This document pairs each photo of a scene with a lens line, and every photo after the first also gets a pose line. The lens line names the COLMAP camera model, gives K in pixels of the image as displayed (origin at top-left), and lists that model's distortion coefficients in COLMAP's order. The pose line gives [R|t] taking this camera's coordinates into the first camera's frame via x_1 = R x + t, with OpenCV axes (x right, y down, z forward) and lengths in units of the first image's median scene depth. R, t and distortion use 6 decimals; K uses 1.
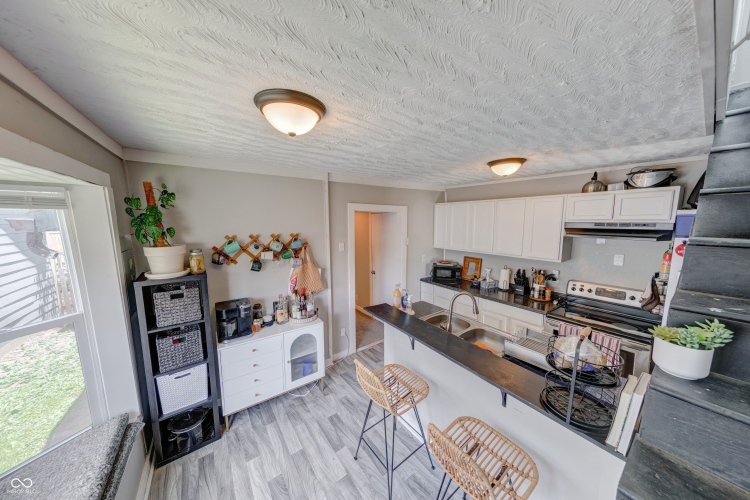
lens RADIAL K [[238.9, 0, 373.7], [0, 238.9, 249.3], [0, 0, 1]] dist [0.001149, -0.000037]
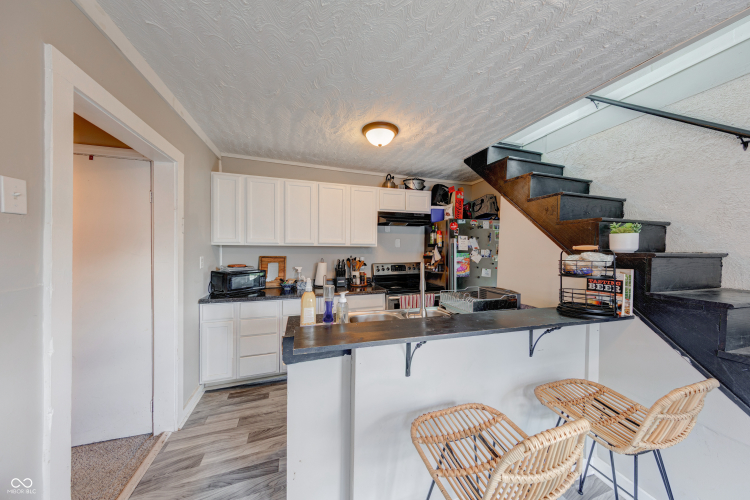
lens RADIAL K [[234.9, 0, 375.0], [0, 234.9, 250.0], [0, 0, 1]] dist [-0.000854, -0.000098]
pose [[0.349760, -0.010111, 0.936785, -0.216536], [0.107369, 0.993786, -0.029361, 0.088836], [-0.930666, 0.110851, 0.348672, 0.533113]]
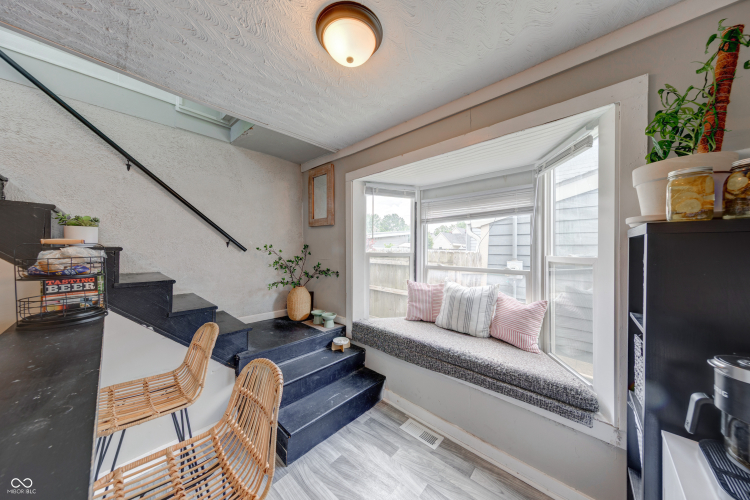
lens RADIAL K [[238.9, 0, 373.7], [0, 238.9, 249.3], [0, 0, 1]] dist [0.001149, -0.000037]
pose [[-0.985252, -0.010697, -0.170773, -0.069102], [-0.032599, 0.991498, 0.125970, 0.065025], [0.167973, 0.129680, -0.977225, 0.753023]]
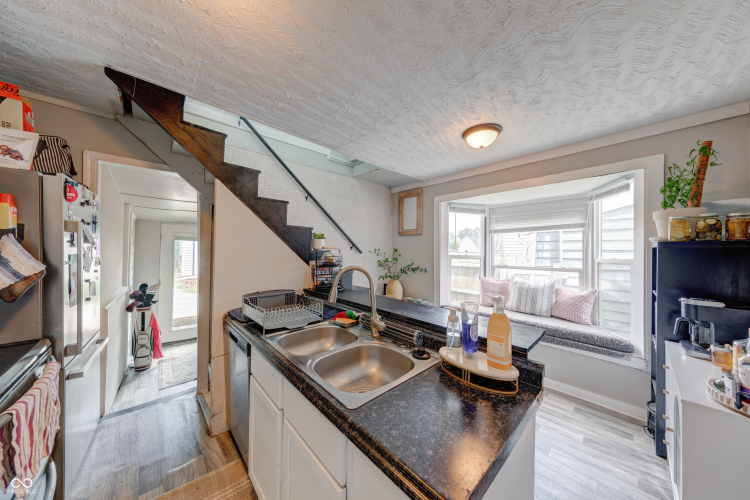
lens RADIAL K [[238.9, 0, 373.7], [0, 238.9, 249.3], [0, 0, 1]] dist [0.001149, -0.000037]
pose [[-0.996173, -0.019851, -0.085122, 0.256693], [-0.029820, 0.992625, 0.117500, 0.034146], [0.082161, 0.119589, -0.989418, 1.012170]]
